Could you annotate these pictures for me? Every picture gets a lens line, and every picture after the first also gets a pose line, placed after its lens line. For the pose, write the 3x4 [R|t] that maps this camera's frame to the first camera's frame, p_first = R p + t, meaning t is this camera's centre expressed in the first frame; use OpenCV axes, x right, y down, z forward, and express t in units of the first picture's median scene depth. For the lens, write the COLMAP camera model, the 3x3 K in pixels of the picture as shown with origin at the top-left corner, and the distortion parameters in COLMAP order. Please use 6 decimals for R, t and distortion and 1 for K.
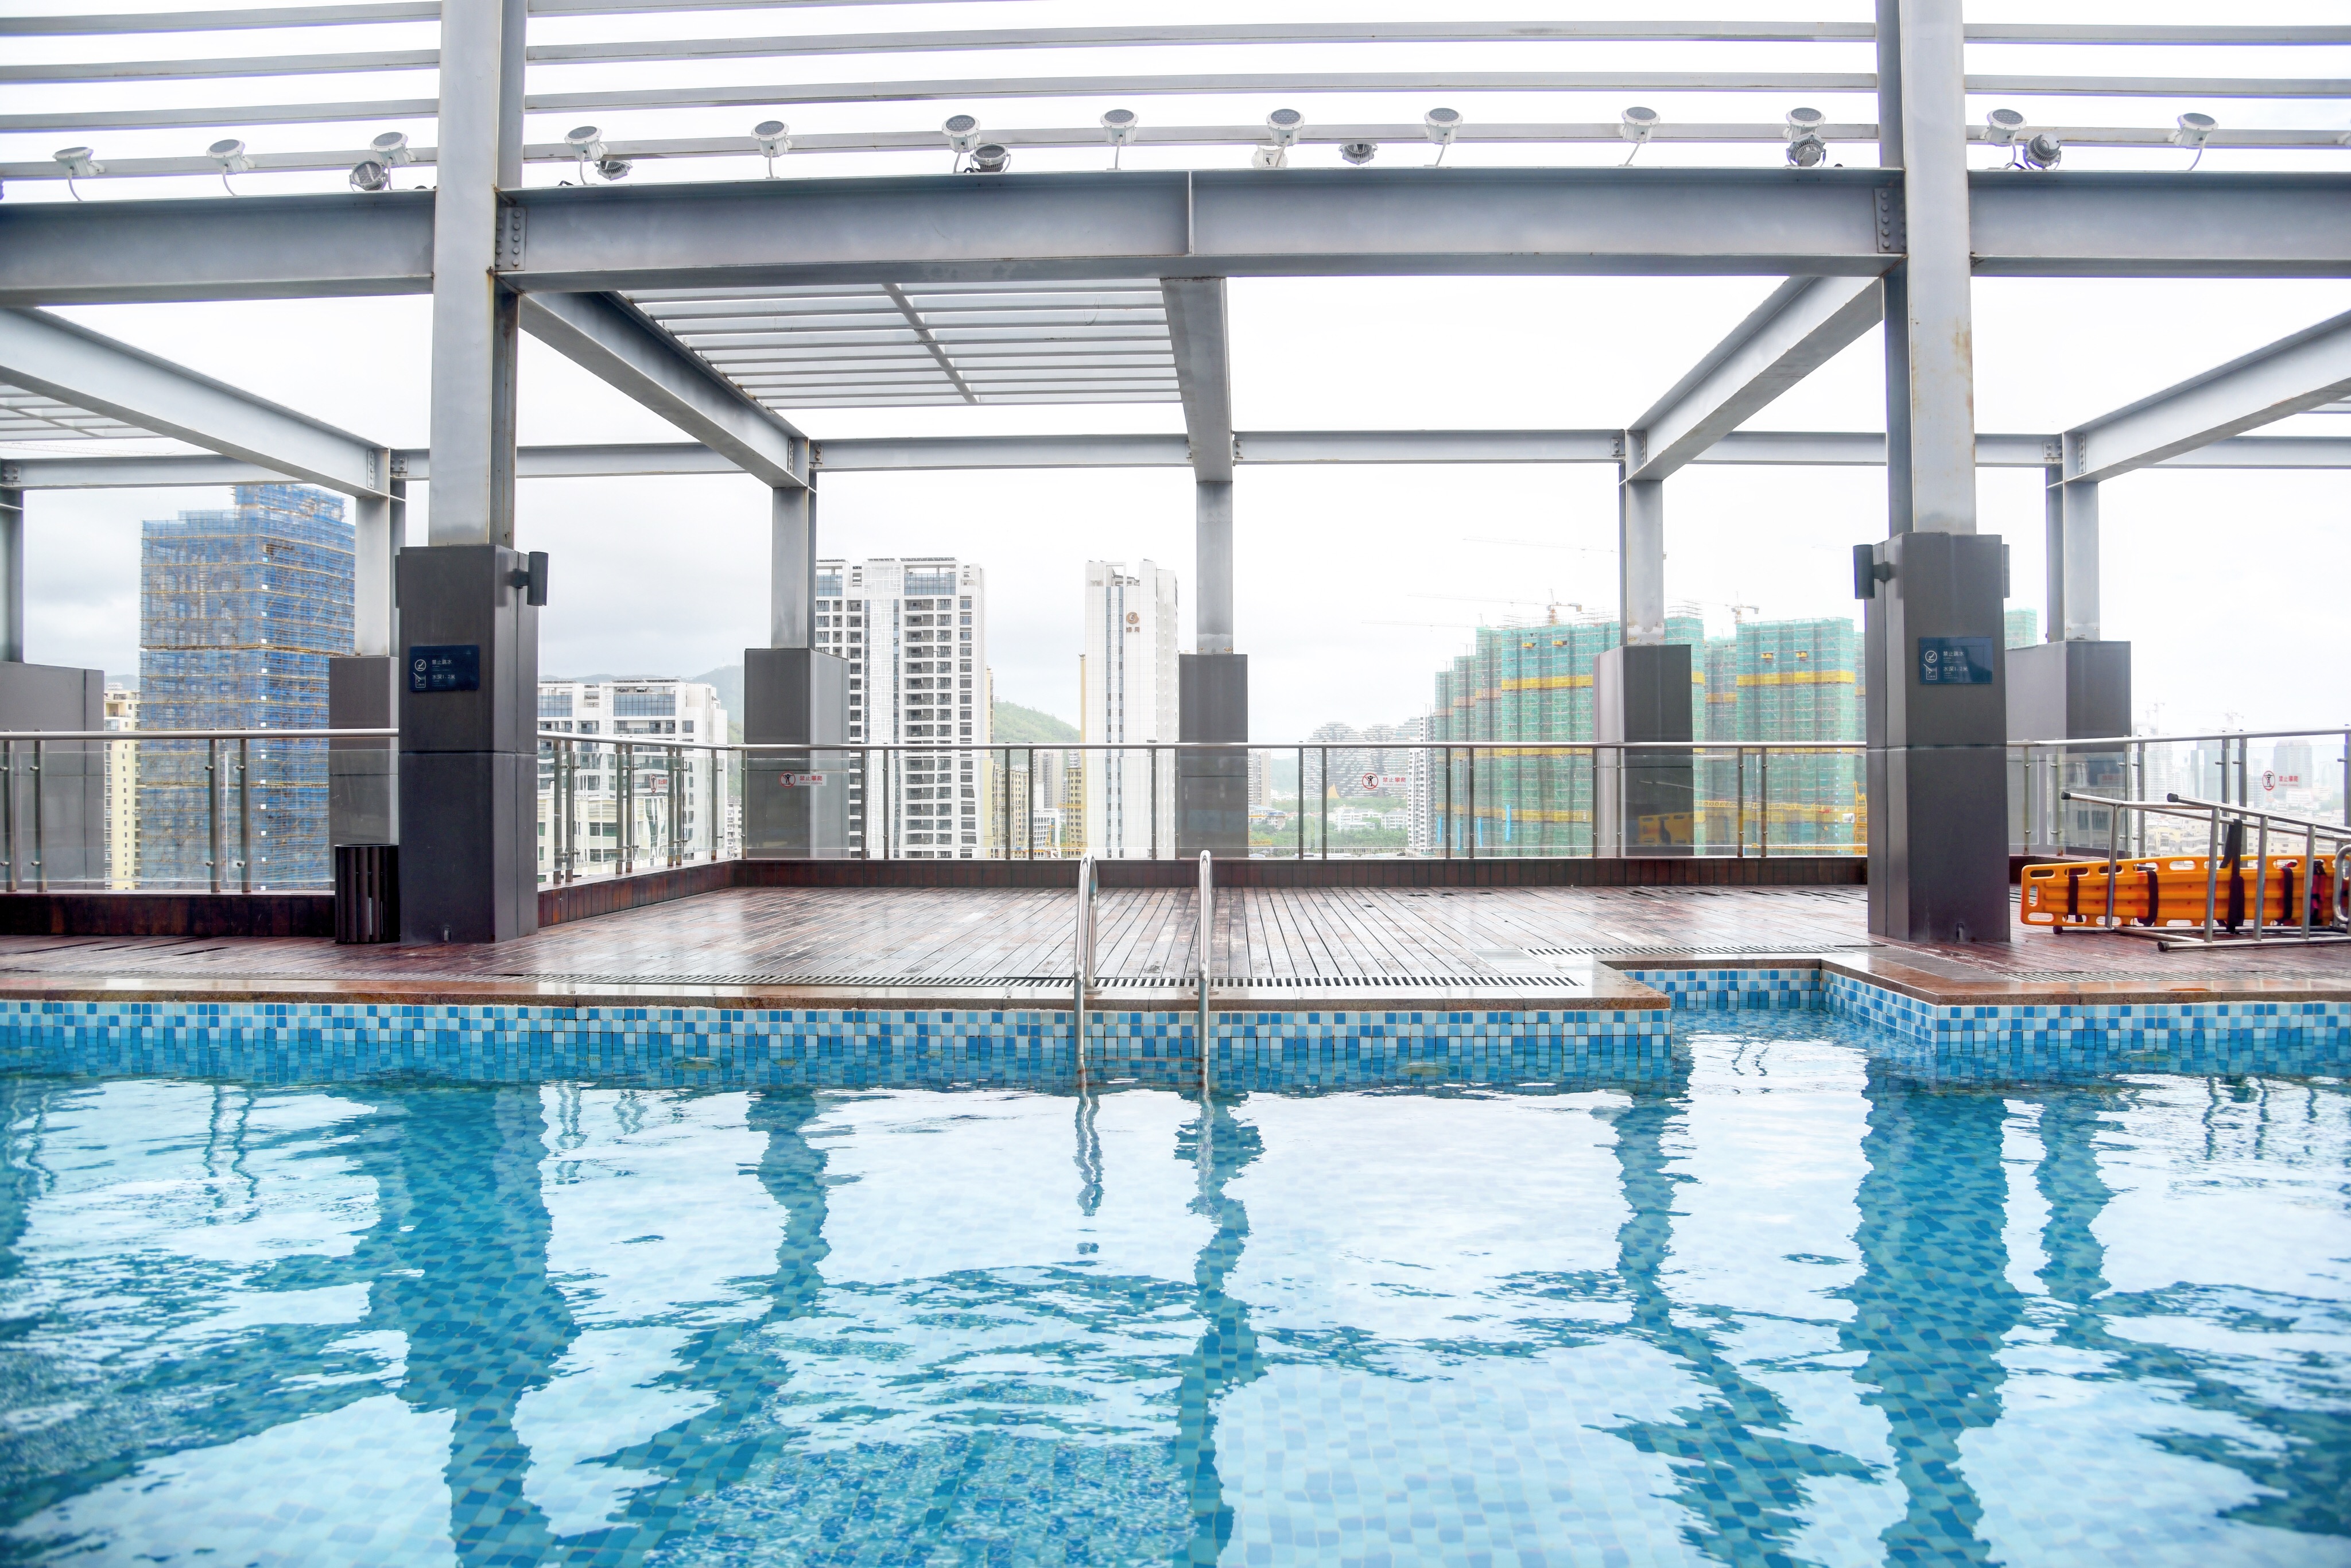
lens RADIAL K [[1626.0, 0, 1173.2], [0, 1626.0, 758.7], [0, 0, 1]] dist [-0.080625, 0.038306]
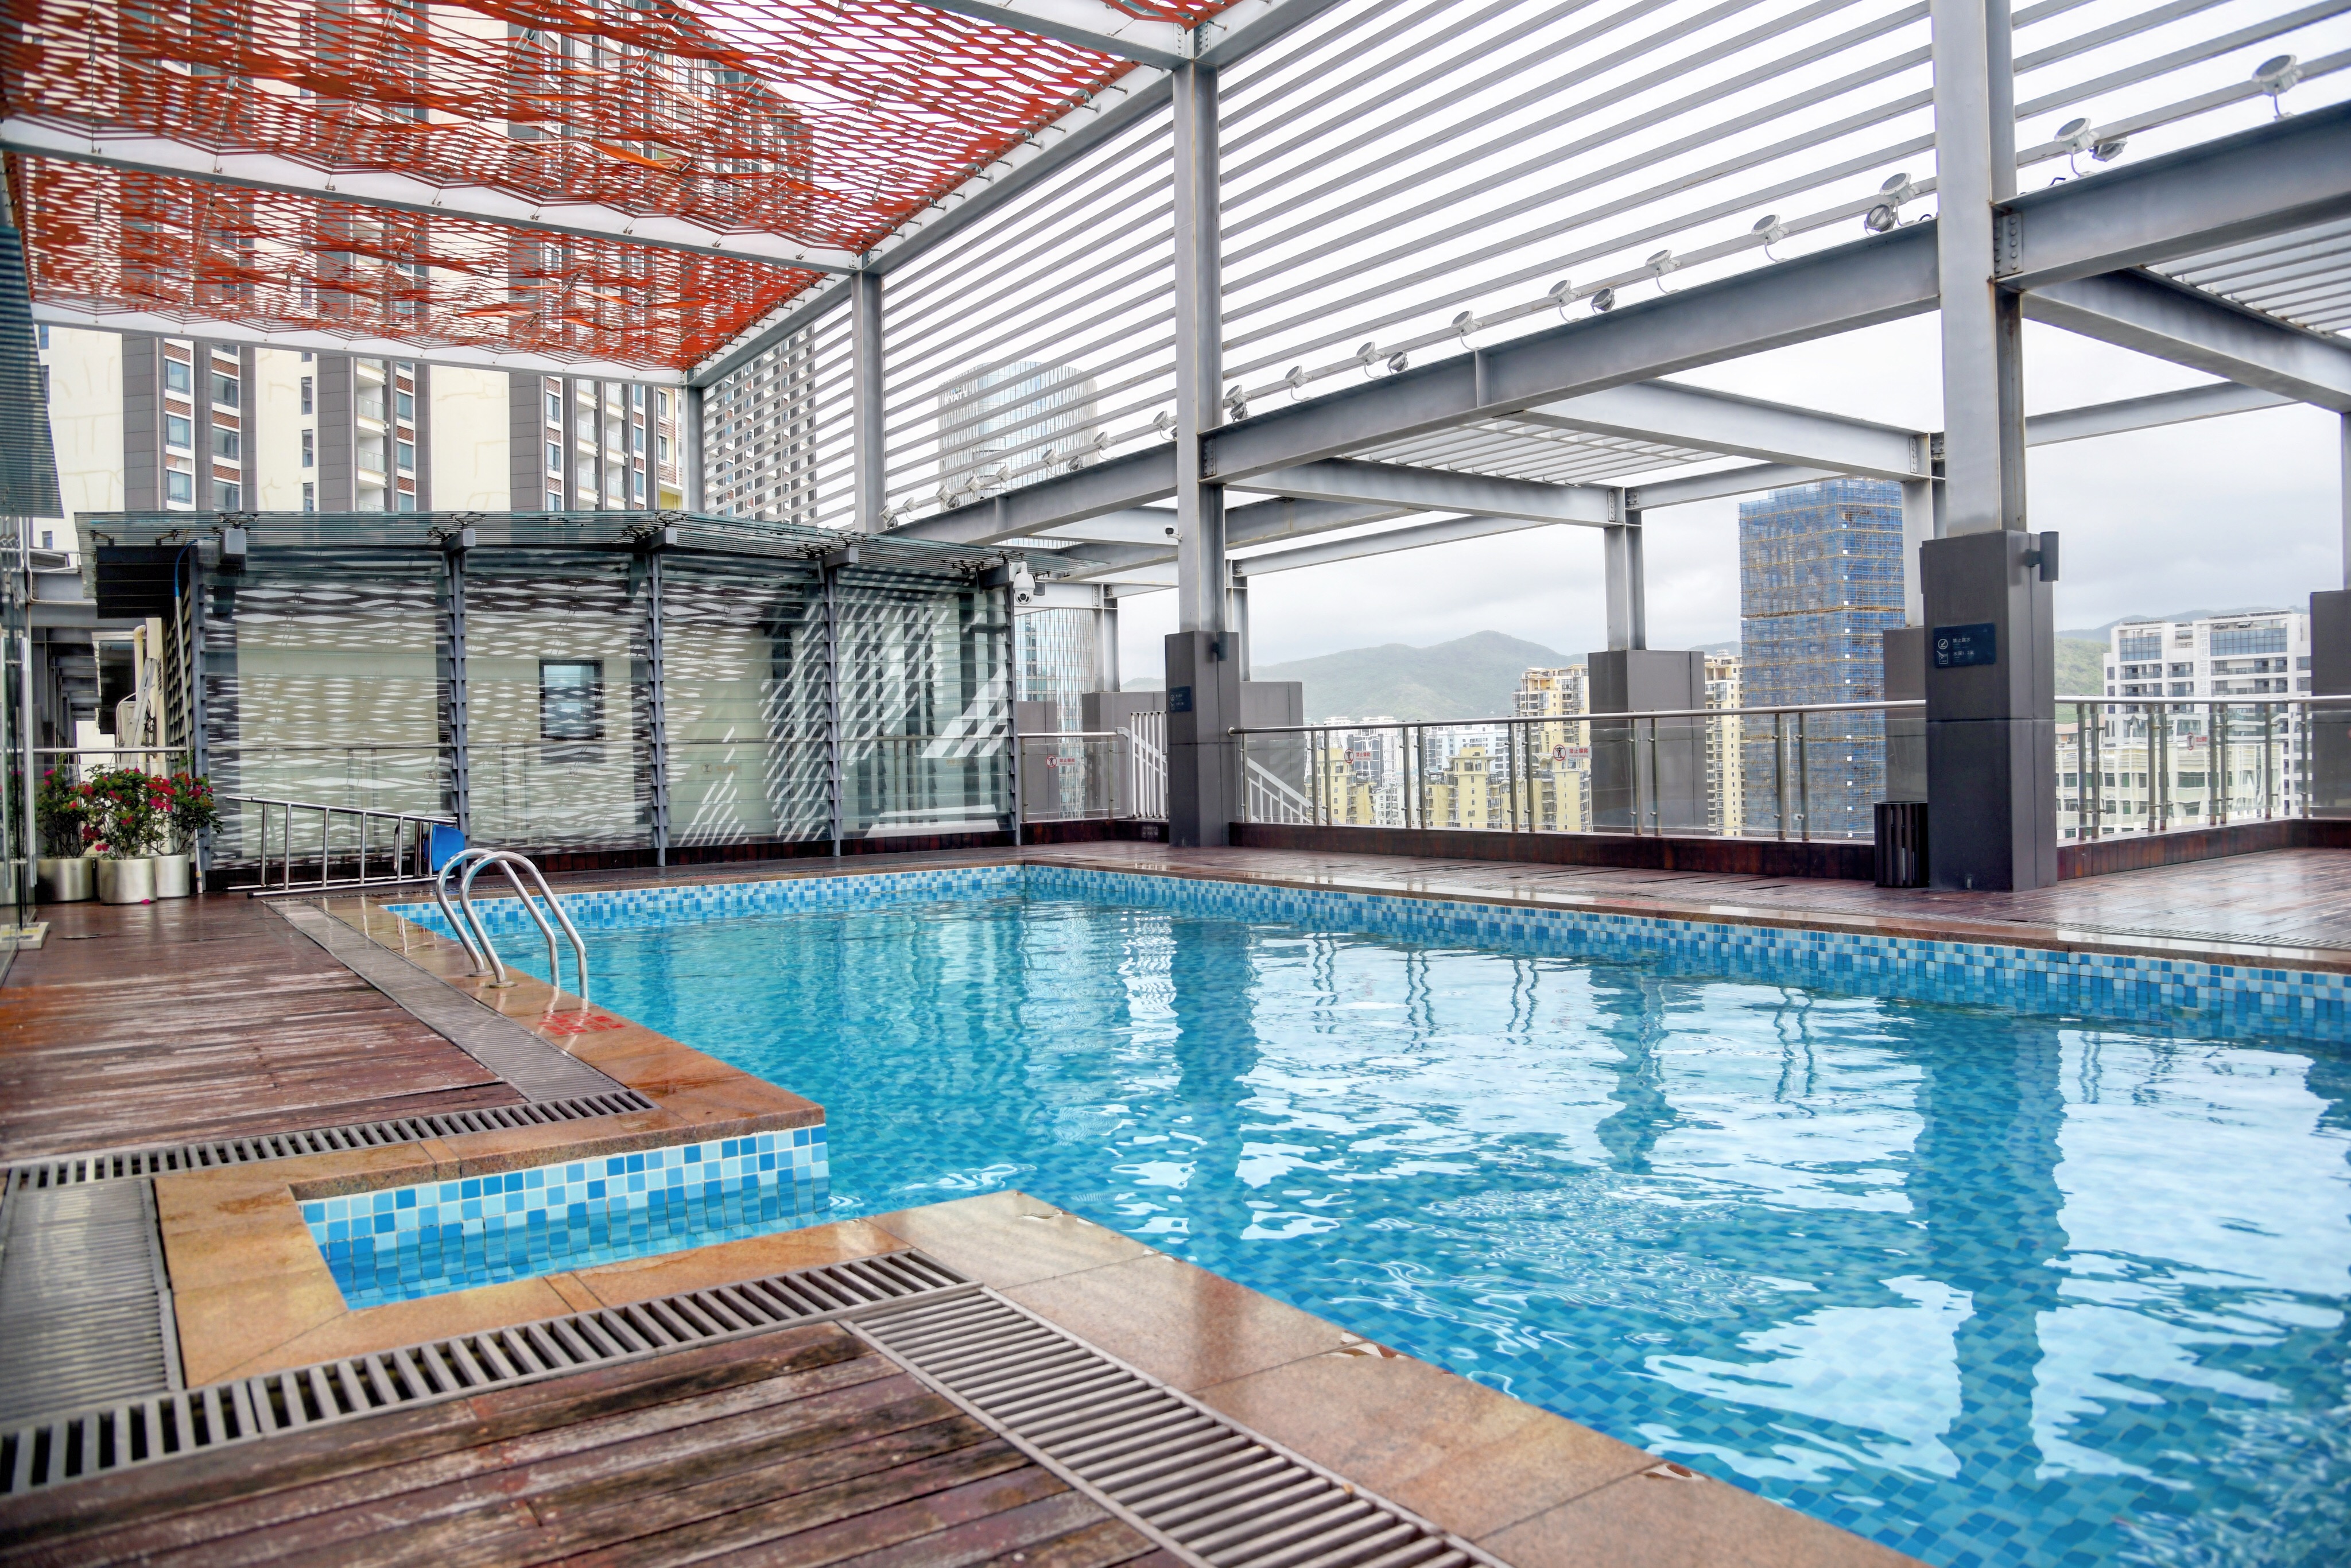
lens RADIAL K [[1626.0, 0, 1161.3], [0, 1626.0, 771.8], [0, 0, 1]] dist [-0.080625, 0.038306]
pose [[0.599138, -0.002123, -0.800643, 0.099735], [0.034330, 0.999145, 0.023041, -0.012967], [0.799909, -0.041291, 0.598699, -0.118225]]
